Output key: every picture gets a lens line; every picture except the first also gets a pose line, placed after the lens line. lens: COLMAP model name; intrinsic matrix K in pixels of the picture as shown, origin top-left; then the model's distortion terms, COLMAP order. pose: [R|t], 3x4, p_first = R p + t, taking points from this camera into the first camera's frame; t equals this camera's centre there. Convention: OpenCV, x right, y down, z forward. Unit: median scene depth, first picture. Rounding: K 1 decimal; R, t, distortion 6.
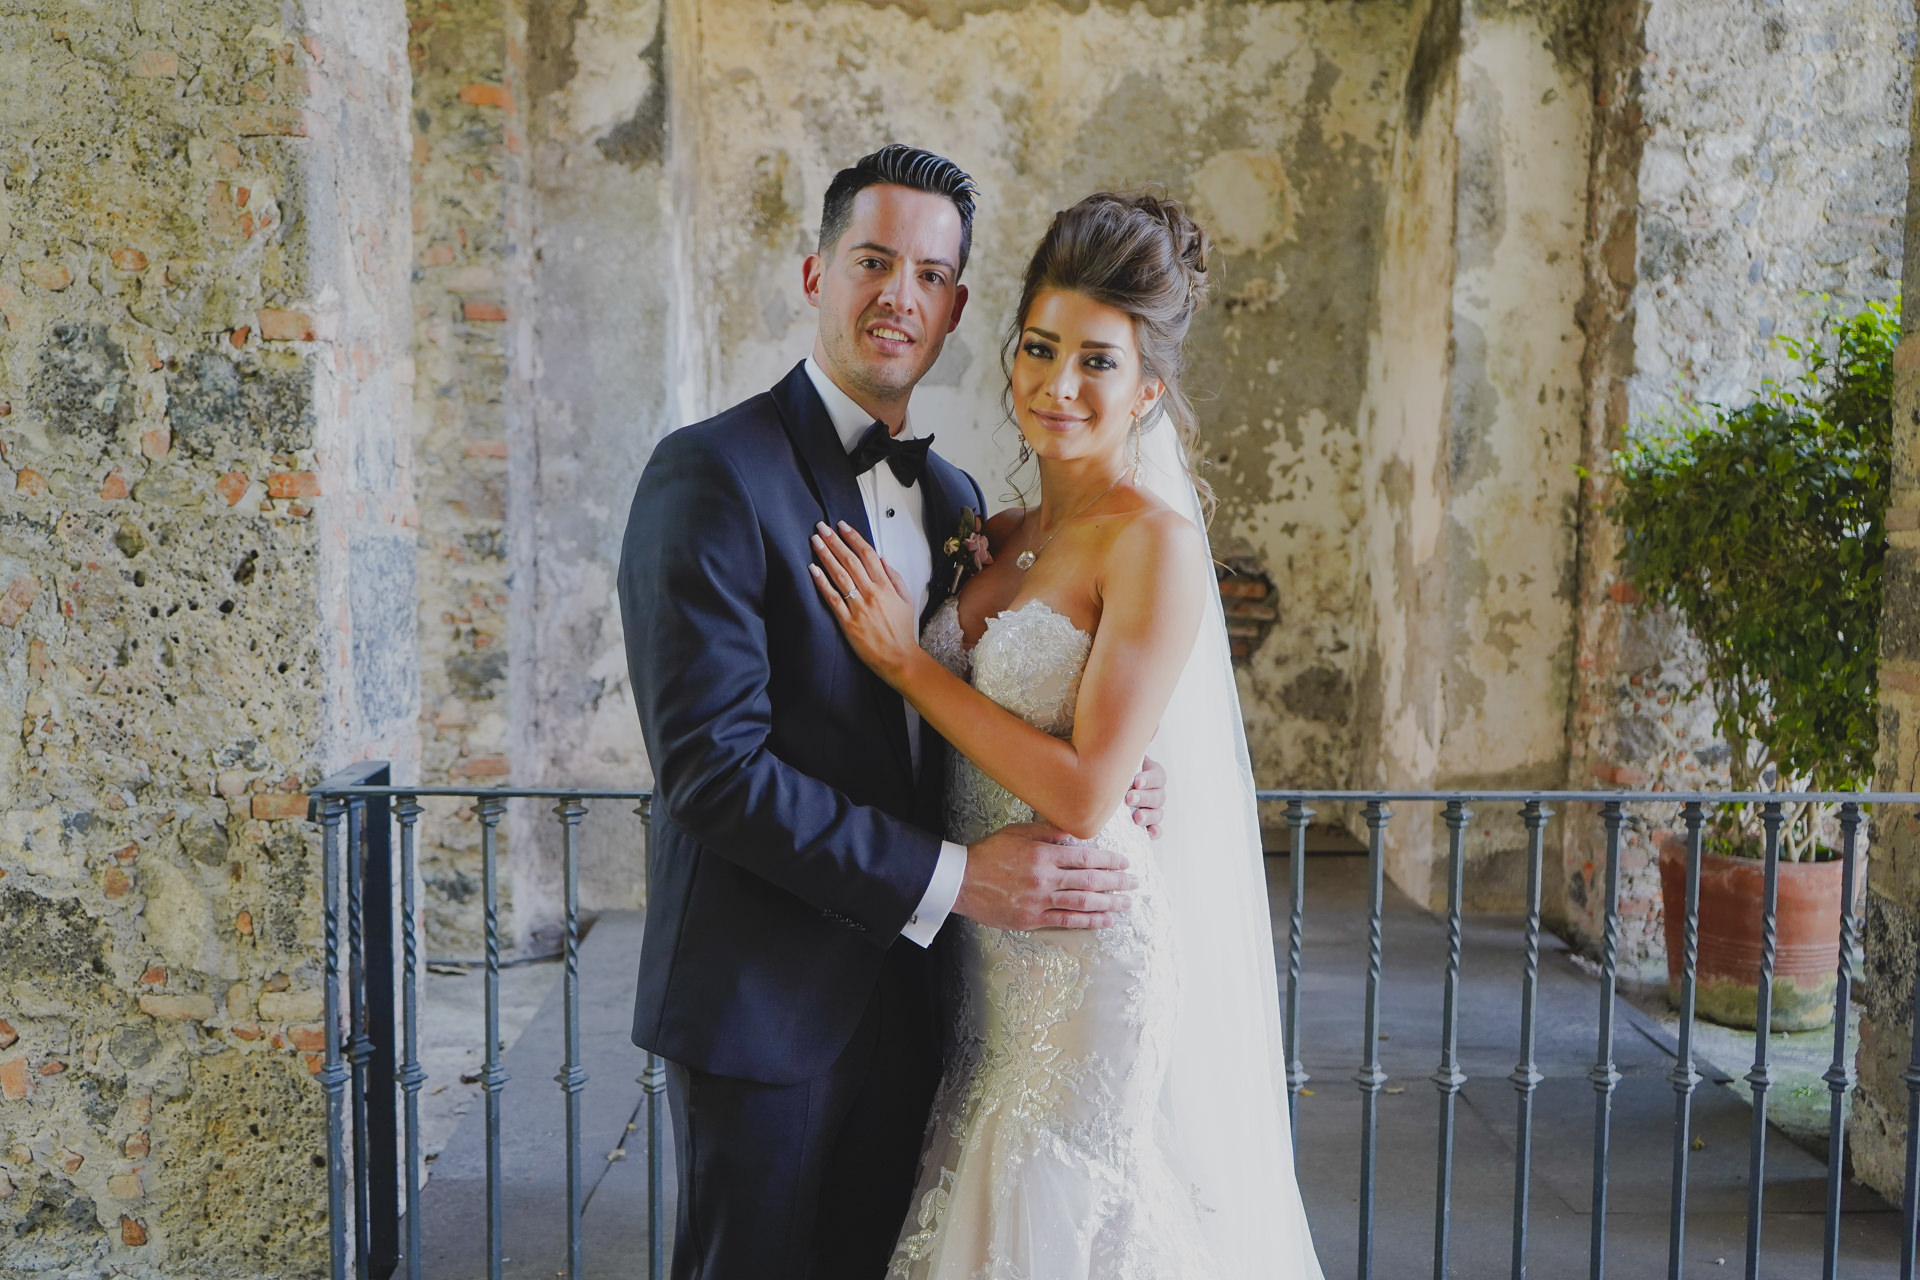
lens RADIAL K [[1518.4, 0, 967.5], [0, 1518.4, 629.6], [0, 0, 1]] dist [-0.033018, 0.010448]
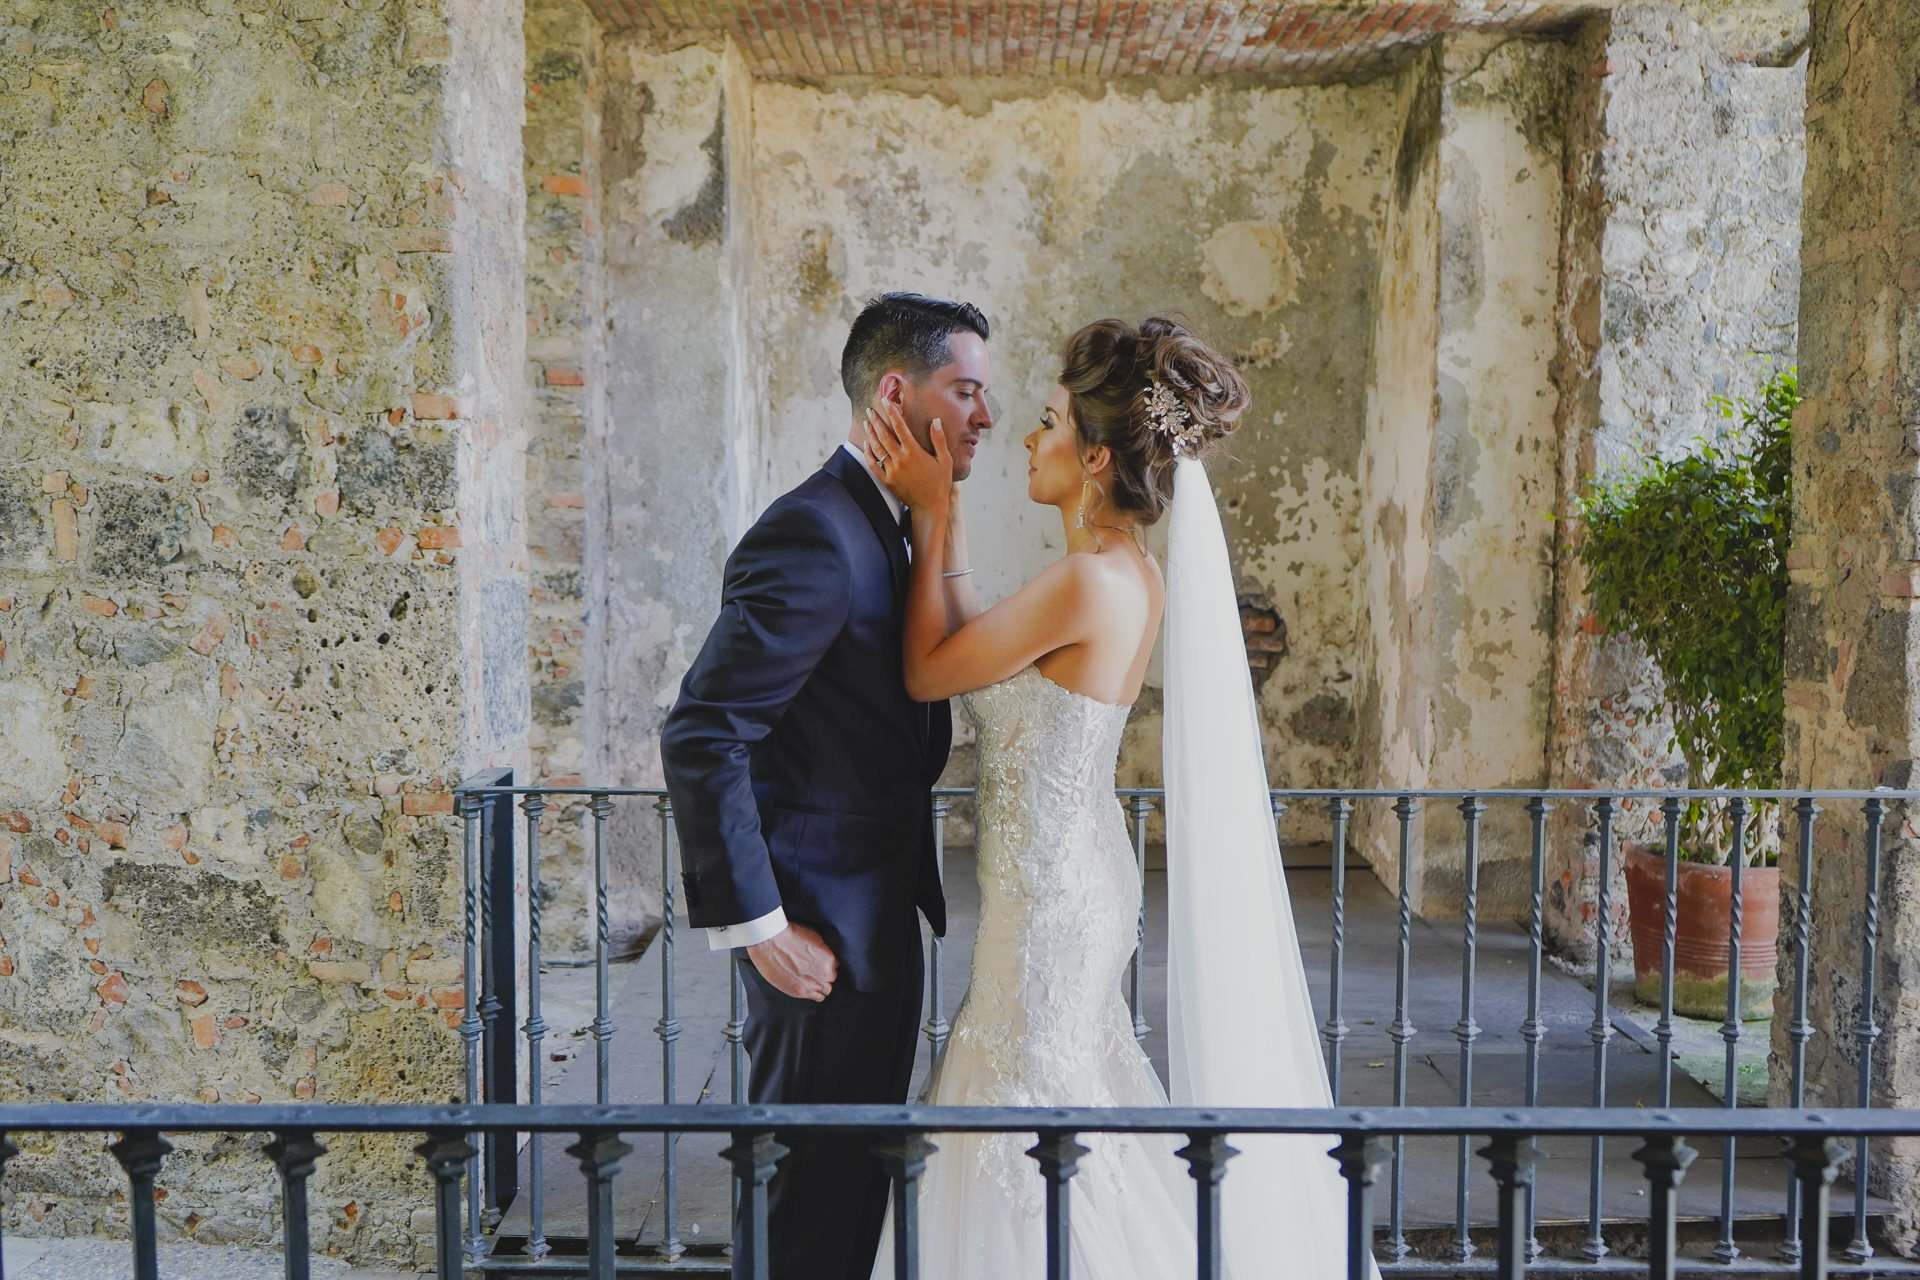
lens RADIAL K [[1518.4, 0, 963.5], [0, 1518.4, 643.5], [0, 0, 1]] dist [-0.033018, 0.010448]
pose [[0.999719, -0.003487, -0.023458, 0.001294], [0.003121, 0.999873, -0.015613, 0.005088], [0.023509, 0.015535, 0.999603, -0.111281]]
